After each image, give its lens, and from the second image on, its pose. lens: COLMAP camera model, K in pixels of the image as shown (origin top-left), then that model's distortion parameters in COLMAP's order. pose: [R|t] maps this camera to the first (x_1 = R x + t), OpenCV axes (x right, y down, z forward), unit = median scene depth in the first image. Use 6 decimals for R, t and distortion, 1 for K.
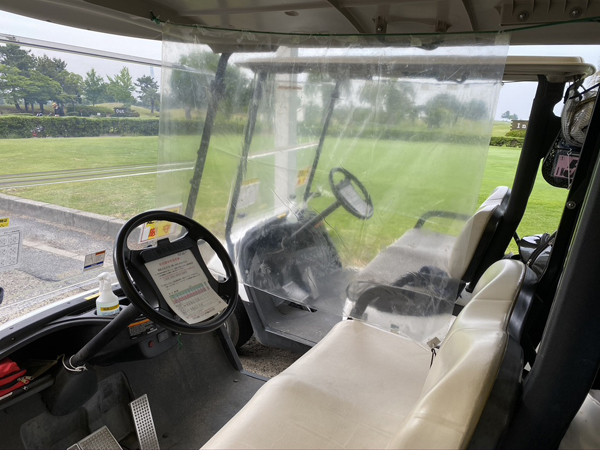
lens RADIAL K [[454.8, 0, 297.6], [0, 454.8, 211.6], [0, 0, 1]] dist [0.037440, -0.005971]
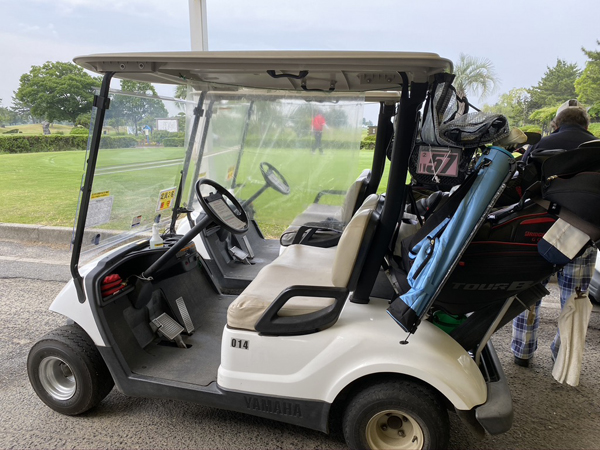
lens RADIAL K [[506.6, 0, 300.5], [0, 506.6, 224.4], [0, 0, 1]] dist [0.018466, -0.007573]
pose [[0.955093, -0.082250, 0.284661, -0.270636], [0.086233, 0.996274, -0.001465, 0.113415], [-0.283480, 0.025946, 0.958627, -0.576539]]
